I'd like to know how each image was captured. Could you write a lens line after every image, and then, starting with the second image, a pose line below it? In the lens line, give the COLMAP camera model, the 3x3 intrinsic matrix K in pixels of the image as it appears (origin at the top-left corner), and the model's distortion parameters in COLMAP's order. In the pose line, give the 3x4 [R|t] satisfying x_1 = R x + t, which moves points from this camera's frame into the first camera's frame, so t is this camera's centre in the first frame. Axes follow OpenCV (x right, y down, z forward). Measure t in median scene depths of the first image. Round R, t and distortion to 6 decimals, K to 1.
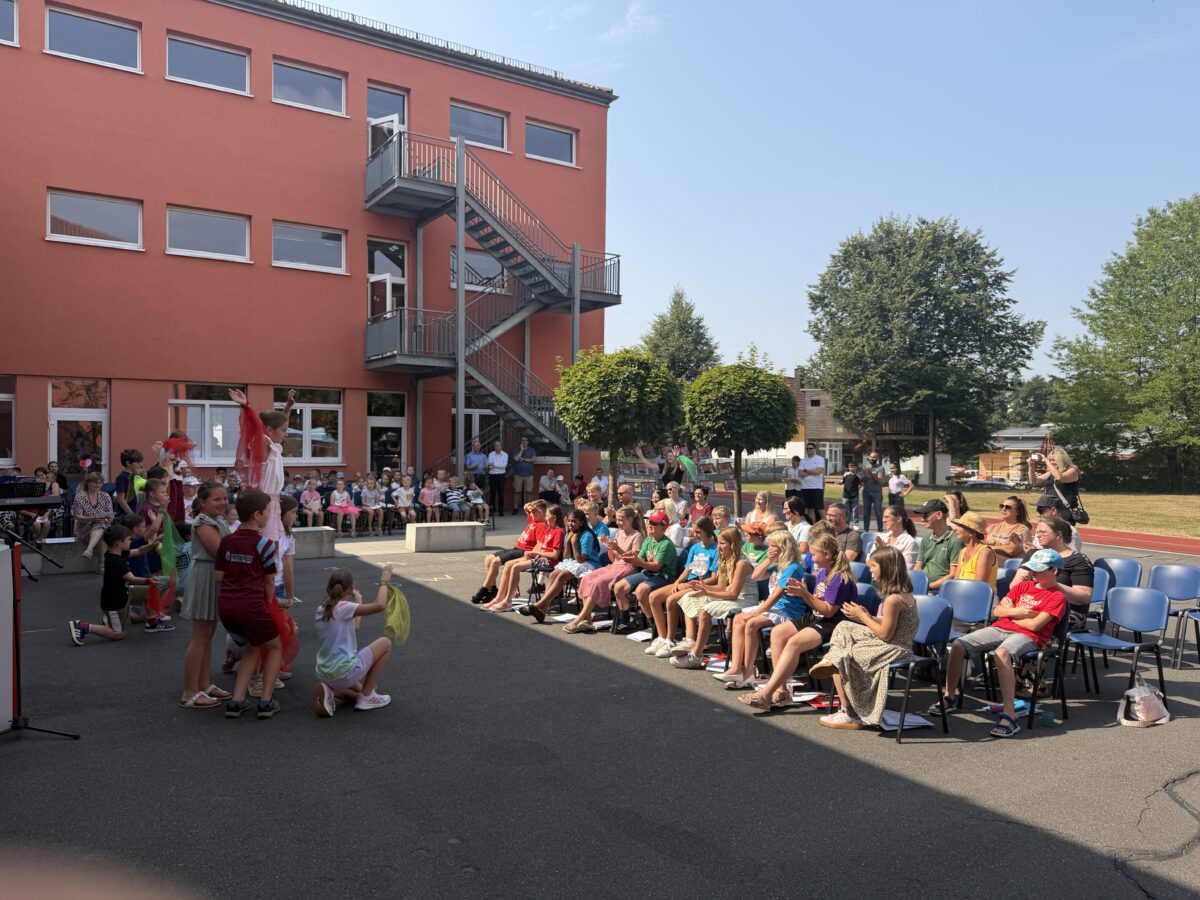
lens RADIAL K [[850.7, 0, 600.0], [0, 850.7, 450.0], [0, 0, 1]] dist [0.100677, -0.144362]
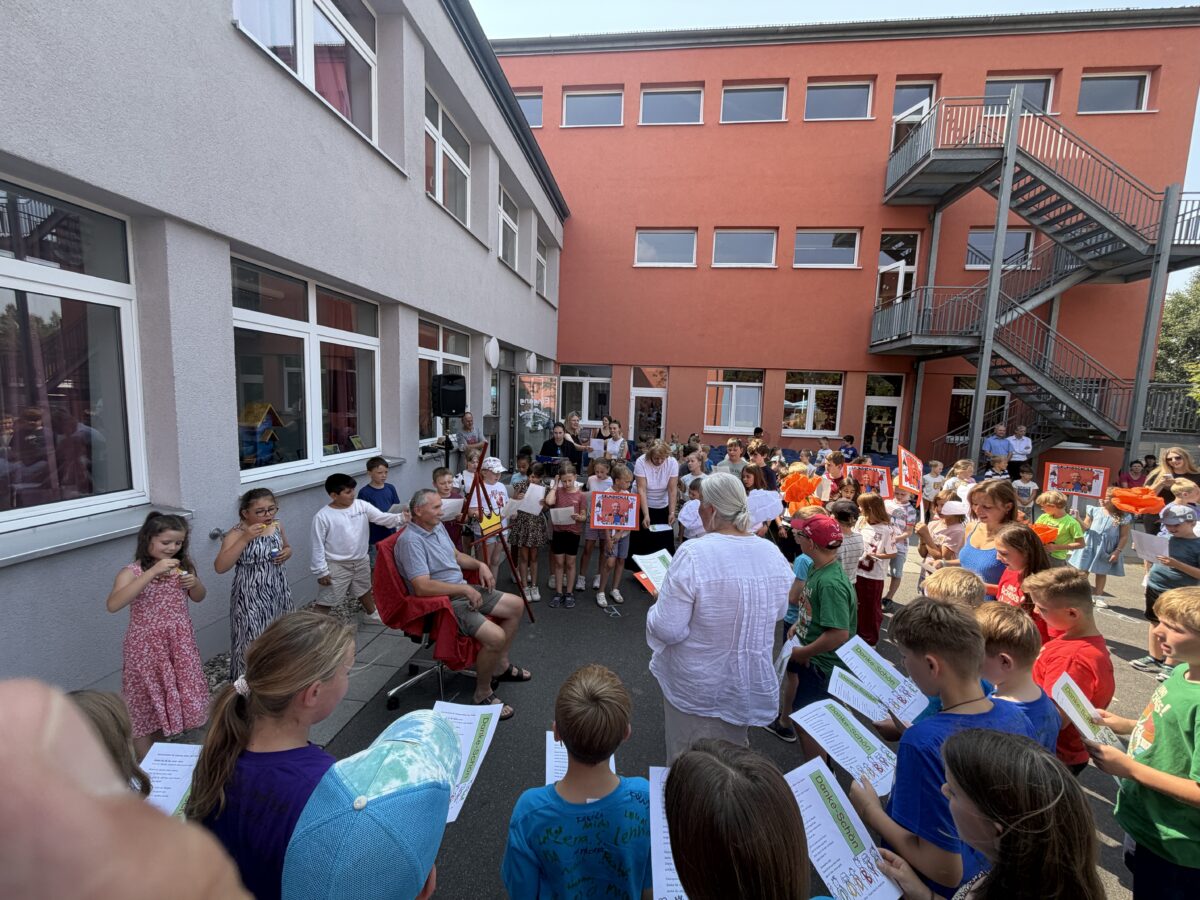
lens RADIAL K [[479.1, 0, 600.0], [0, 479.1, 450.0], [0, 0, 1]] dist [-0.000492, -0.000381]
pose [[0.763548, 0.088432, -0.639668, -0.130997], [-0.036982, 0.994941, 0.093403, -0.014613], [0.644691, -0.047661, 0.762956, 0.295753]]
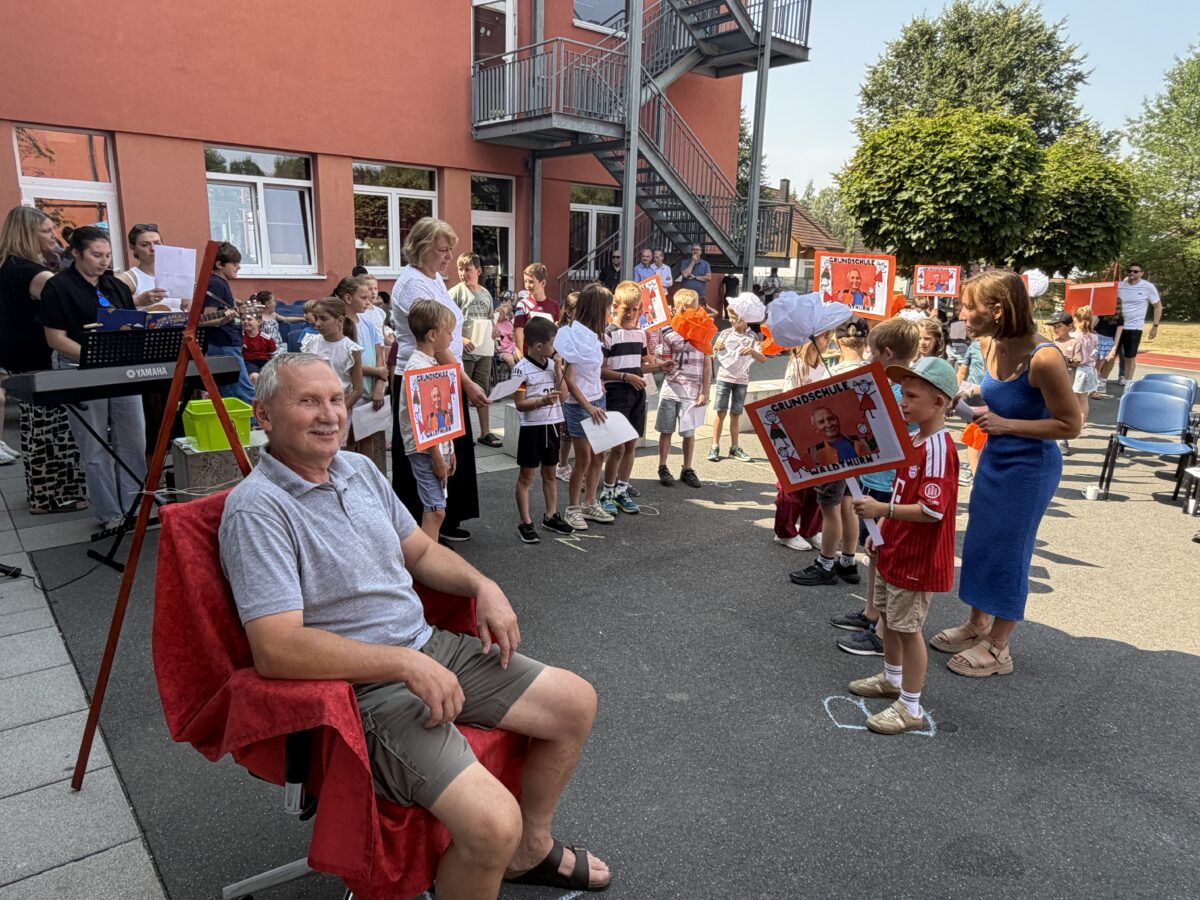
lens RADIAL K [[795.2, 0, 600.0], [0, 795.2, 450.0], [0, 0, 1]] dist [-0.003469, 0.006235]
pose [[0.993079, -0.002741, 0.117416, -0.246212], [-0.024346, 0.973209, 0.228628, 0.002015], [-0.114897, -0.229904, 0.966407, 0.297794]]
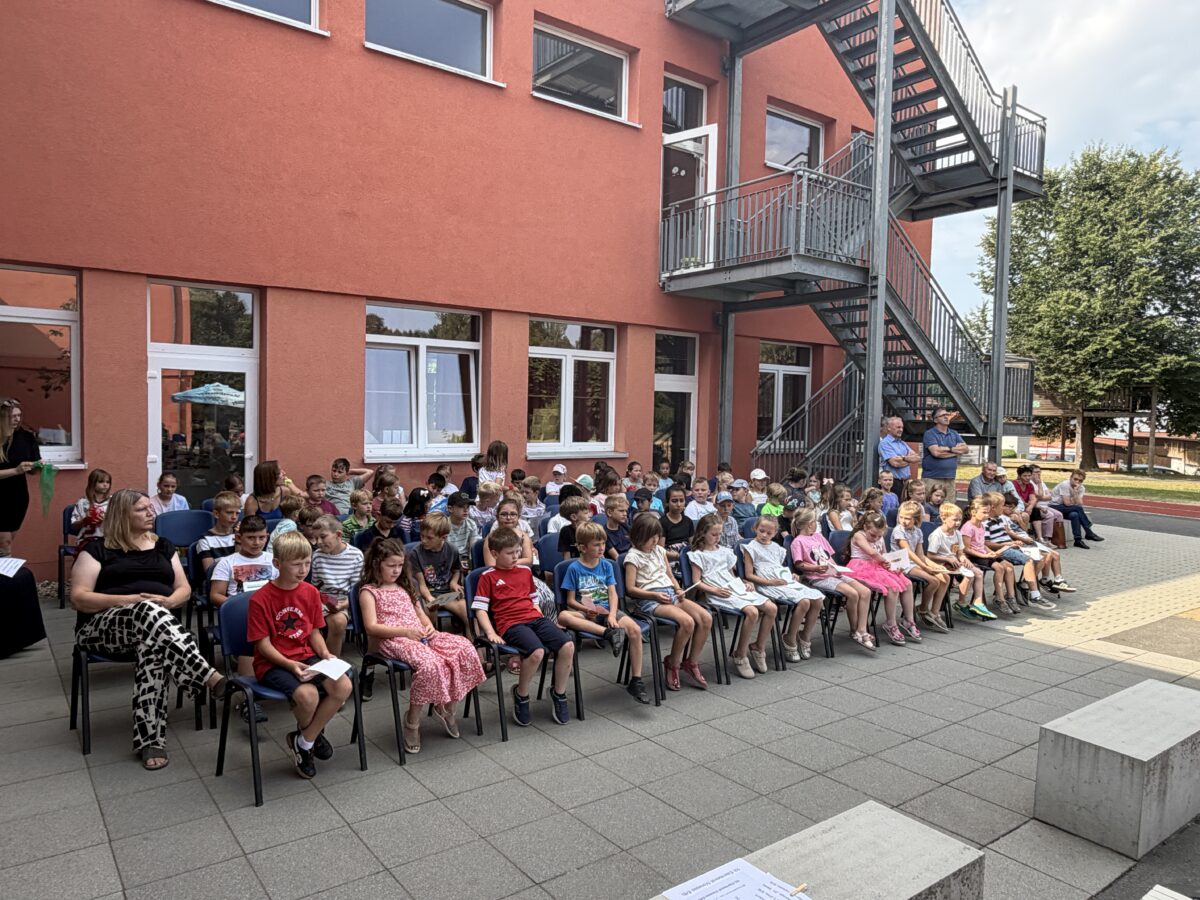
lens RADIAL K [[815.1, 0, 600.0], [0, 815.1, 450.0], [0, 0, 1]] dist [-0.002731, 0.004931]
pose [[0.998284, 0.008874, 0.057885, -0.346012], [-0.011066, 0.999229, 0.037660, -0.006861], [-0.057507, -0.038235, 0.997613, 0.442384]]
